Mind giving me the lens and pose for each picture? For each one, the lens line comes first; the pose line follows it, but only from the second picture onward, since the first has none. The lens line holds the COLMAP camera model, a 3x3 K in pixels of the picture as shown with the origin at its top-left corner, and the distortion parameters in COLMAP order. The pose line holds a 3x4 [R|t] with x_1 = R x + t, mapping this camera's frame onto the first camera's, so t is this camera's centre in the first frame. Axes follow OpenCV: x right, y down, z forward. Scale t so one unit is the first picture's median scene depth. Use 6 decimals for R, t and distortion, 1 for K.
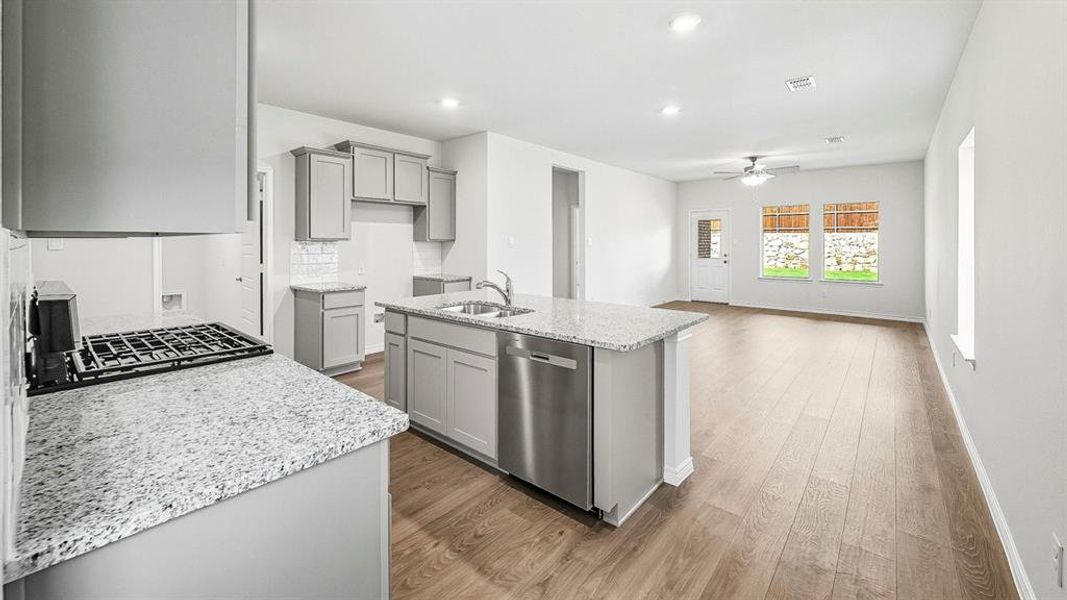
lens RADIAL K [[427.4, 0, 538.4], [0, 427.4, 241.9], [0, 0, 1]] dist [-0.001953, -0.000068]
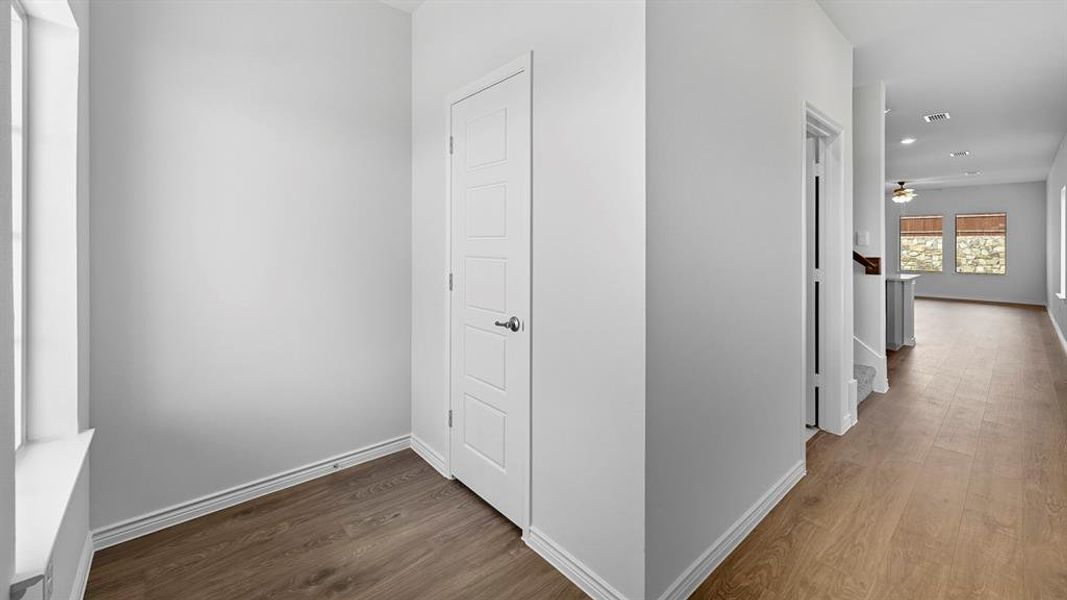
lens RADIAL K [[418.7, 0, 534.0], [0, 418.7, 248.1], [0, 0, 1]] dist [0.001088, 0.000269]
pose [[0.986427, 0.000361, -0.164198, -0.189773], [0.000289, 0.999992, 0.003930, 0.004822], [0.164198, -0.003924, 0.986420, -0.229519]]
